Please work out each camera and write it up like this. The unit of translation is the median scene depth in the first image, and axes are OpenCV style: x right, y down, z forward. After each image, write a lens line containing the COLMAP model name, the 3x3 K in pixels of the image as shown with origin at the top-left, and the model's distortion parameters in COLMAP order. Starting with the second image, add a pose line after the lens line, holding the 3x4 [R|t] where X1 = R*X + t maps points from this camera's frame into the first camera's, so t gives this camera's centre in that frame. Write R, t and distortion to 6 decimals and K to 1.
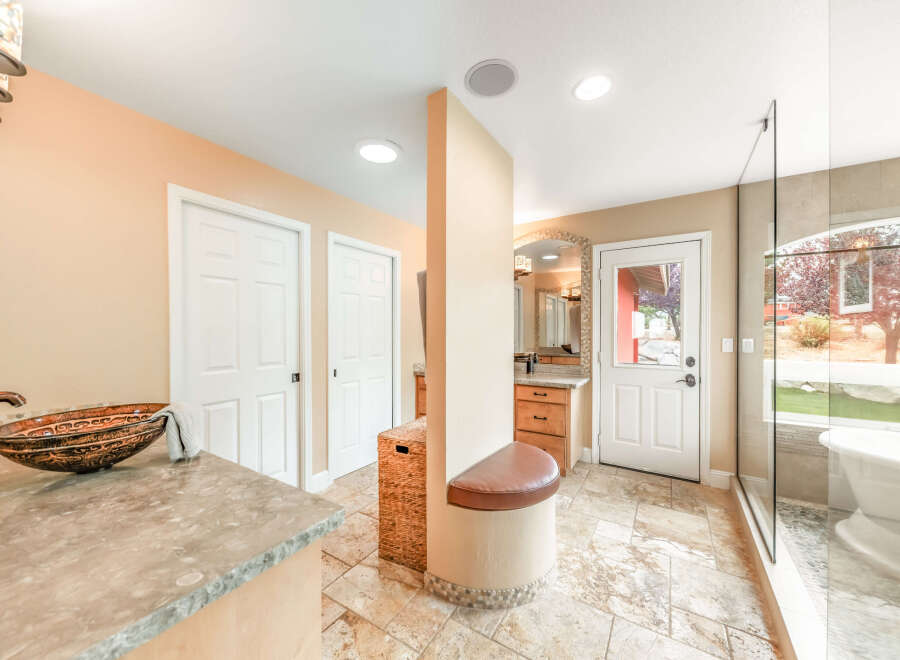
lens RADIAL K [[347.0, 0, 446.2], [0, 347.0, 331.9], [0, 0, 1]] dist [0.003291, -0.000518]
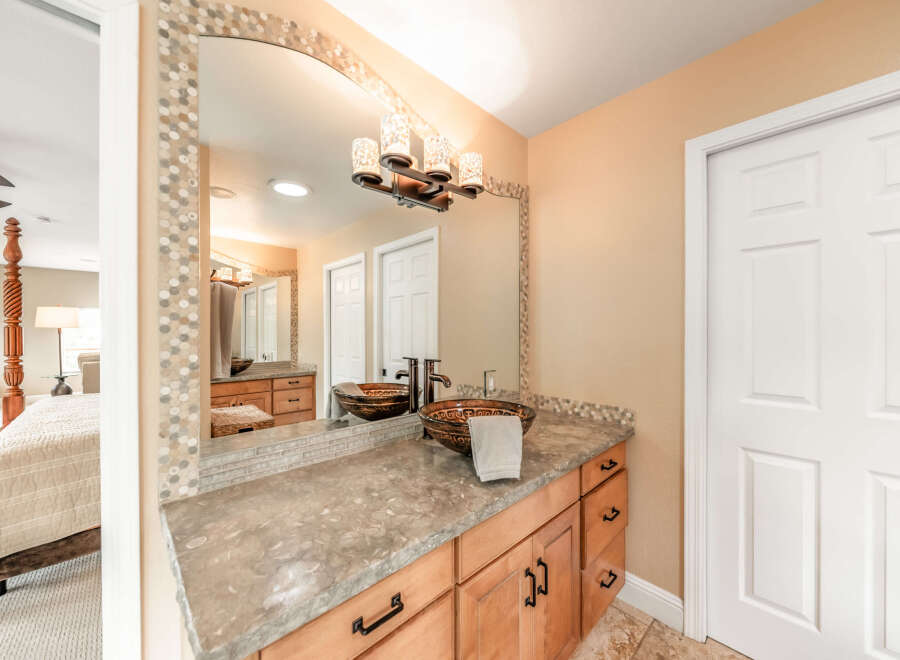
lens RADIAL K [[347.0, 0, 446.2], [0, 347.0, 331.9], [0, 0, 1]] dist [0.003291, -0.000518]
pose [[-0.228464, 0.000943, -0.973552, 0.146344], [-0.008889, 0.999956, 0.003054, -0.012495], [0.973512, 0.009352, -0.228445, 1.376817]]
